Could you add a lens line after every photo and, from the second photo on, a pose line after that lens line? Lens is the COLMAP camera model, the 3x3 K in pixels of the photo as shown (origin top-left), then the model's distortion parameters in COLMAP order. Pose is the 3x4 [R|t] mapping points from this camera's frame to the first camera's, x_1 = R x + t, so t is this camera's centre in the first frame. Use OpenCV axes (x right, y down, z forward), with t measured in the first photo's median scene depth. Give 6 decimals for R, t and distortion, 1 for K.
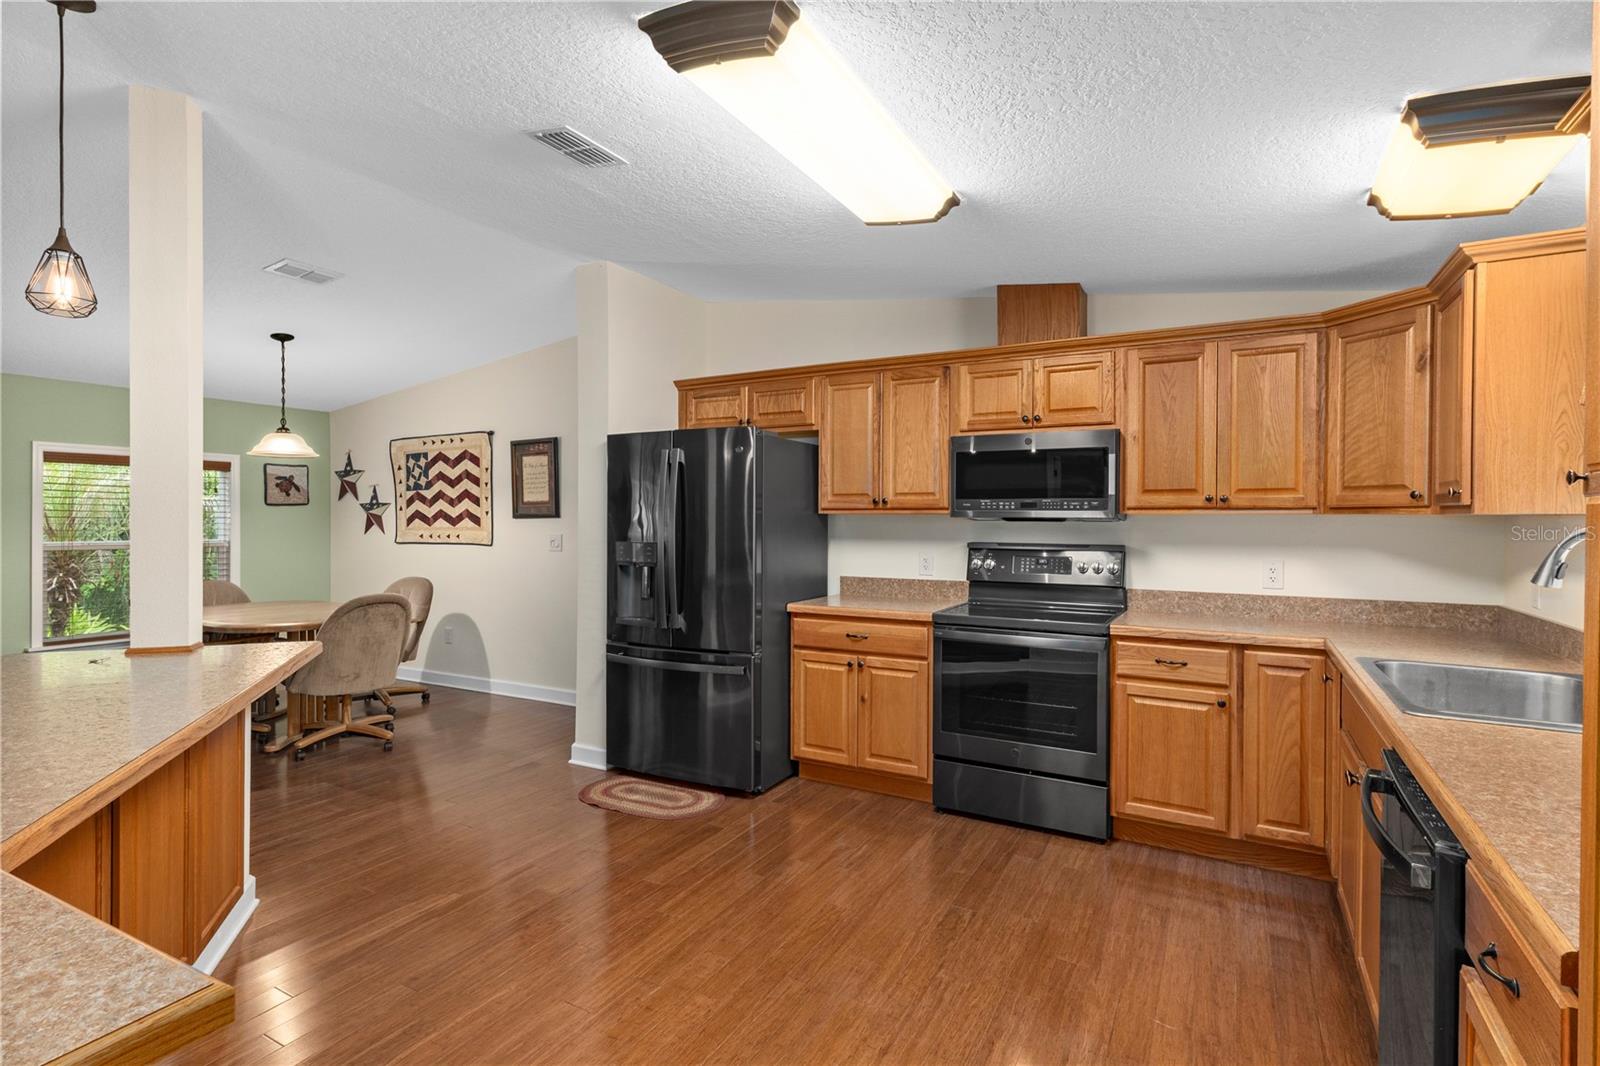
lens RADIAL K [[790.8, 0, 787.1], [0, 790.8, 526.2], [0, 0, 1]] dist [0.027062, 0.000306]
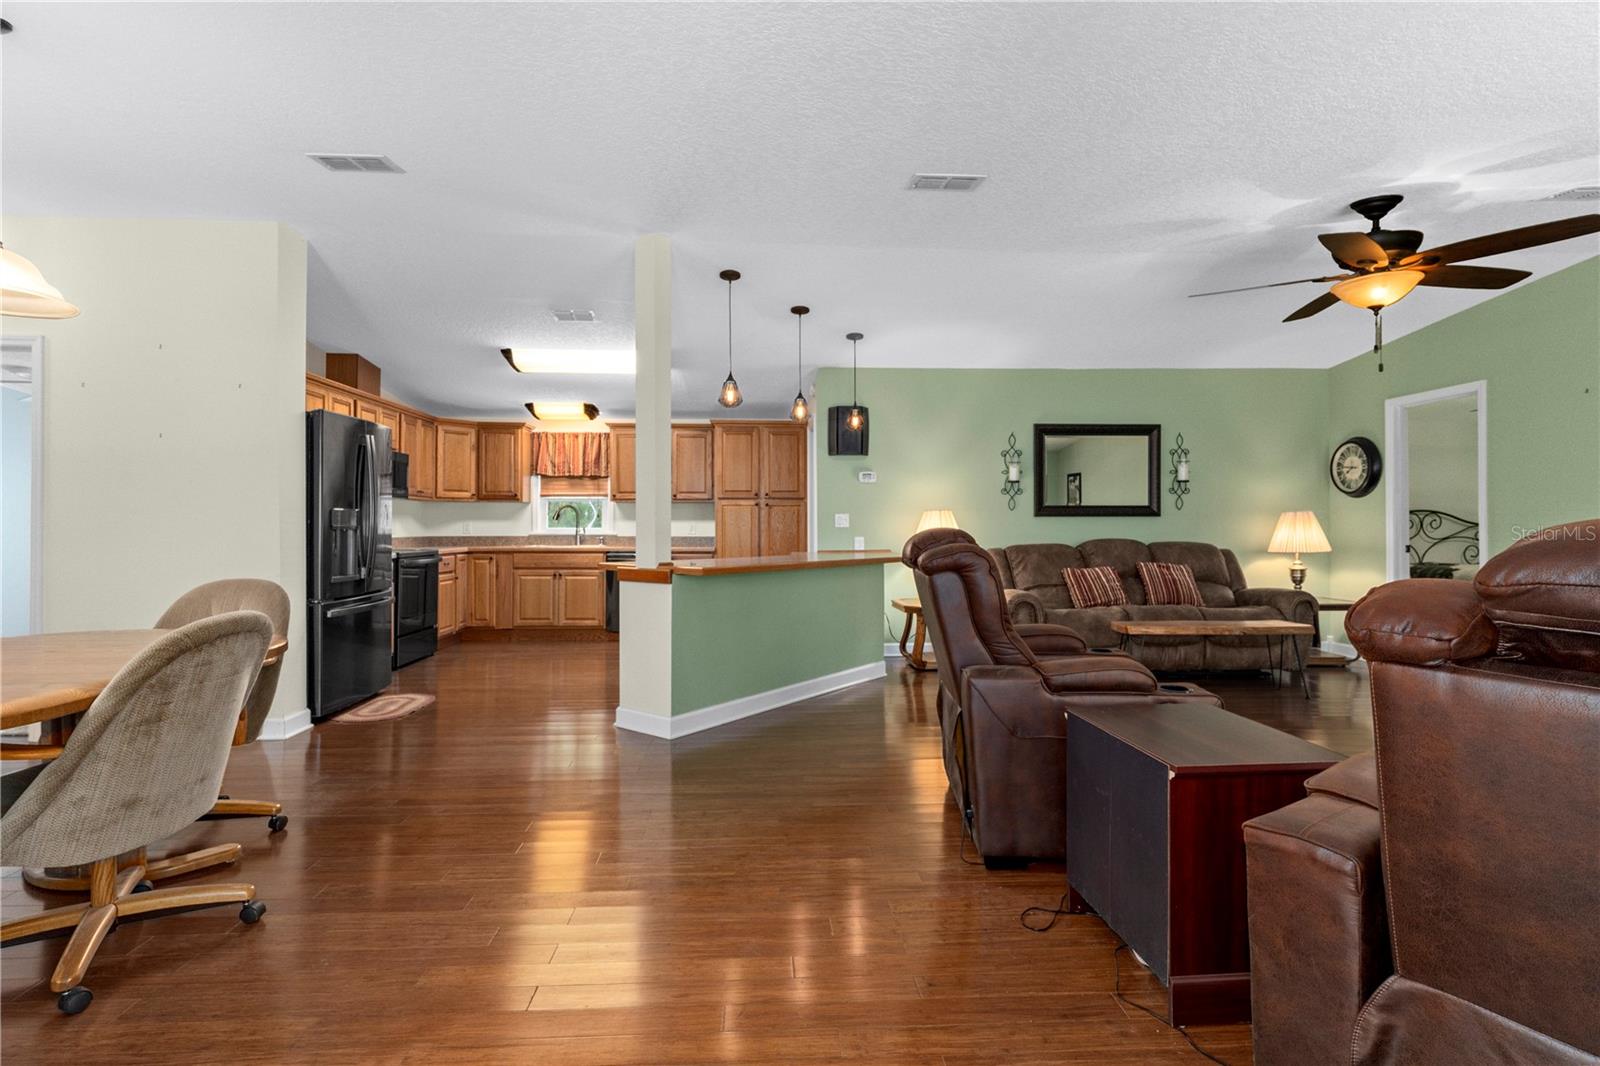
lens RADIAL K [[772.3, 0, 795.3], [0, 772.3, 517.2], [0, 0, 1]] dist [0.005386, 0.000679]
pose [[-0.539508, 0.001440, 0.841979, -1.638711], [0.005091, 0.999986, 0.001552, 0.034113], [-0.841965, 0.005124, -0.539508, 1.163681]]
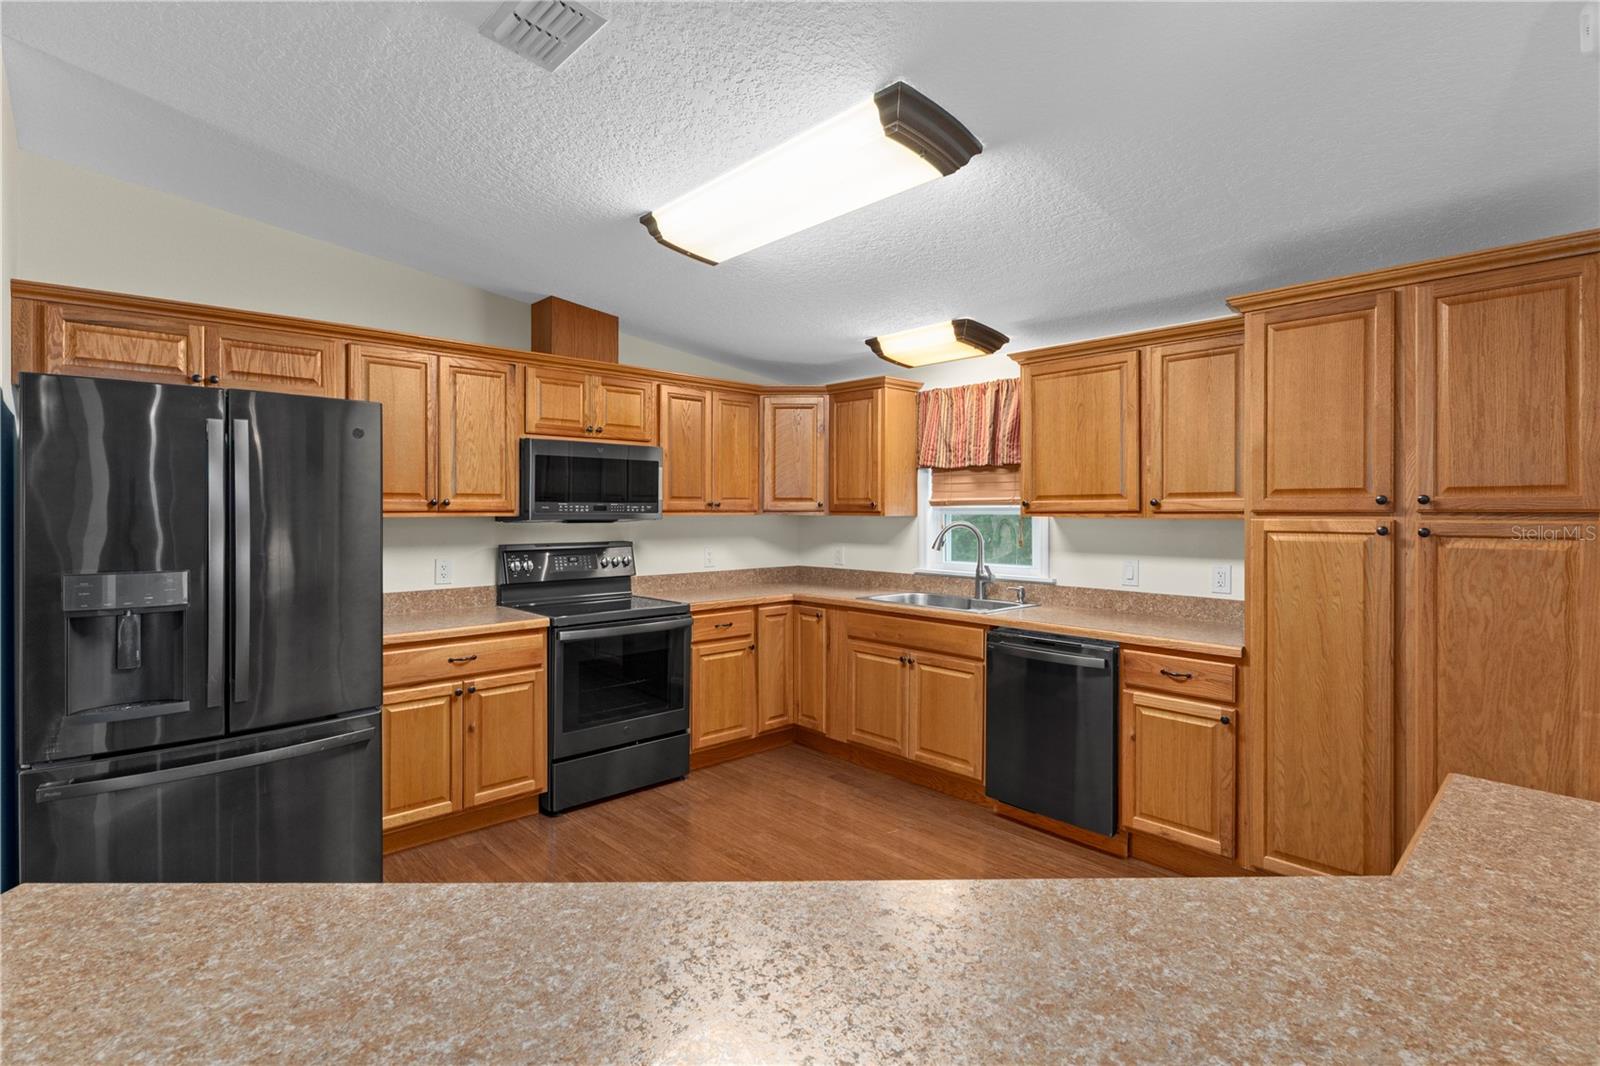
lens RADIAL K [[772.3, 0, 795.3], [0, 772.3, 517.2], [0, 0, 1]] dist [0.005386, 0.000679]
pose [[0.311333, -0.014378, 0.950192, -0.630010], [0.011505, 0.999869, 0.011361, -0.023040], [-0.950231, 0.007395, 0.311458, 0.405847]]
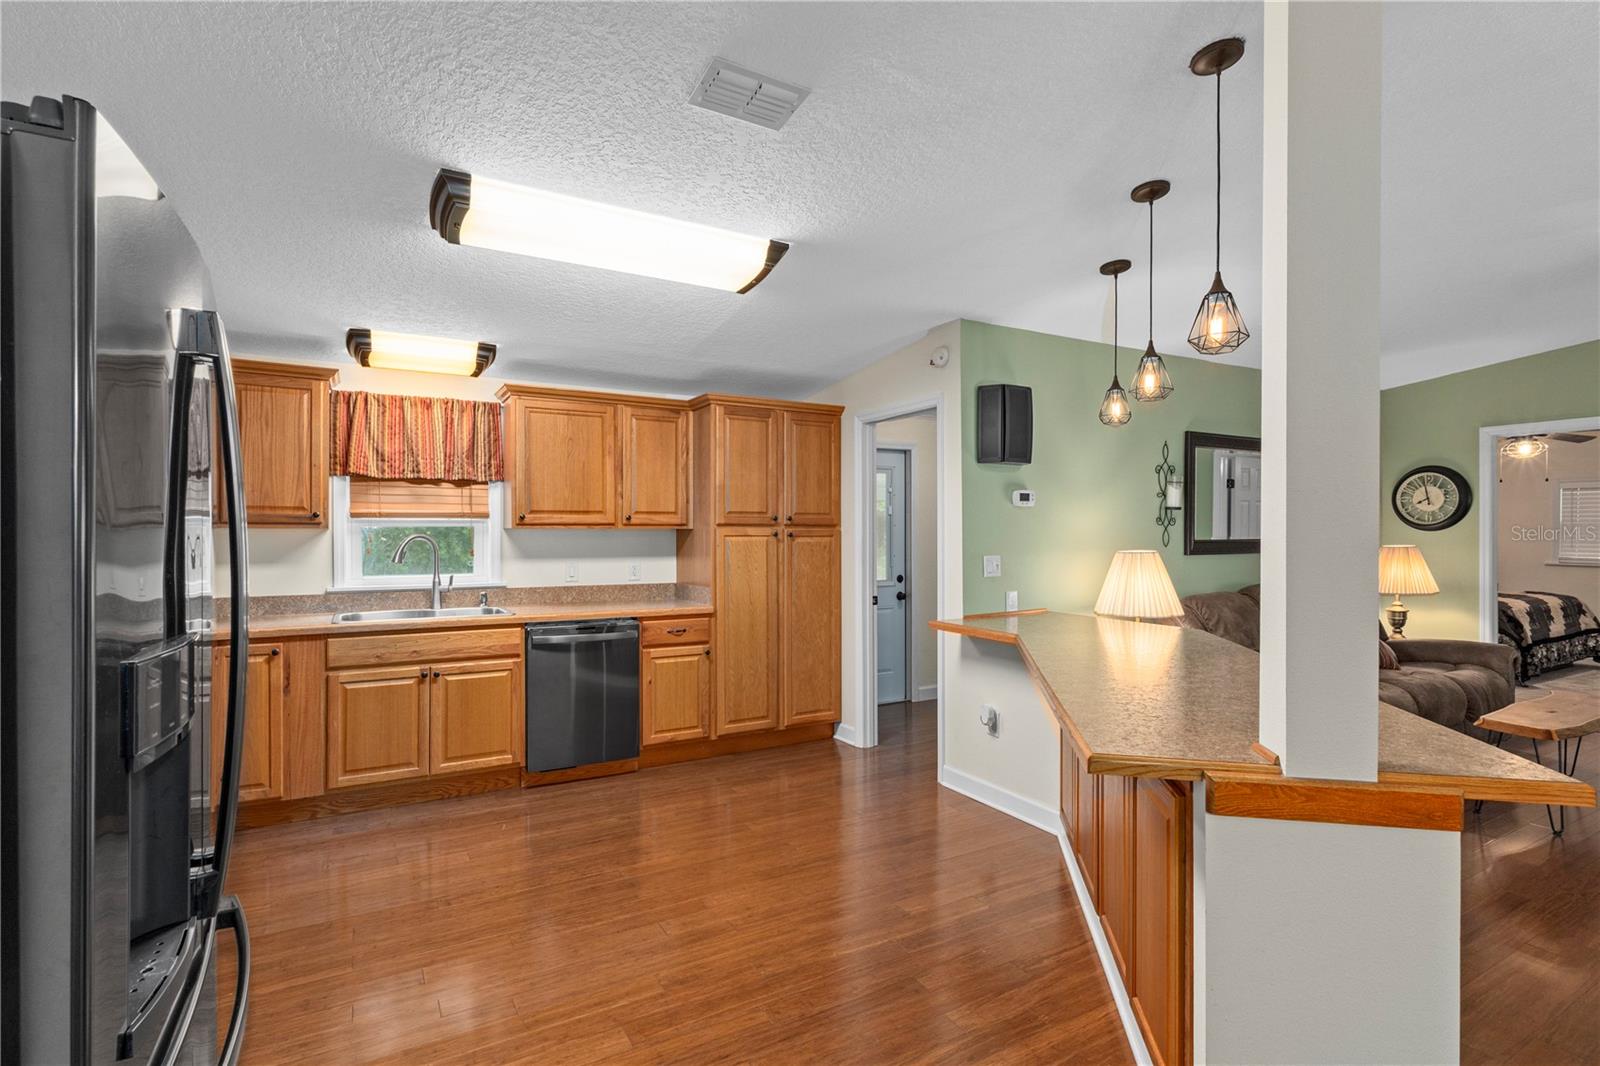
lens RADIAL K [[762.4, 0, 800.0], [0, 762.4, 533.0], [0, 0, 1]] dist [0.003875, 0.000789]
pose [[-0.858141, -0.009636, 0.513323, -0.528310], [-0.001538, 0.999868, 0.016198, -0.020708], [-0.513411, 0.013111, -0.858043, 1.209305]]
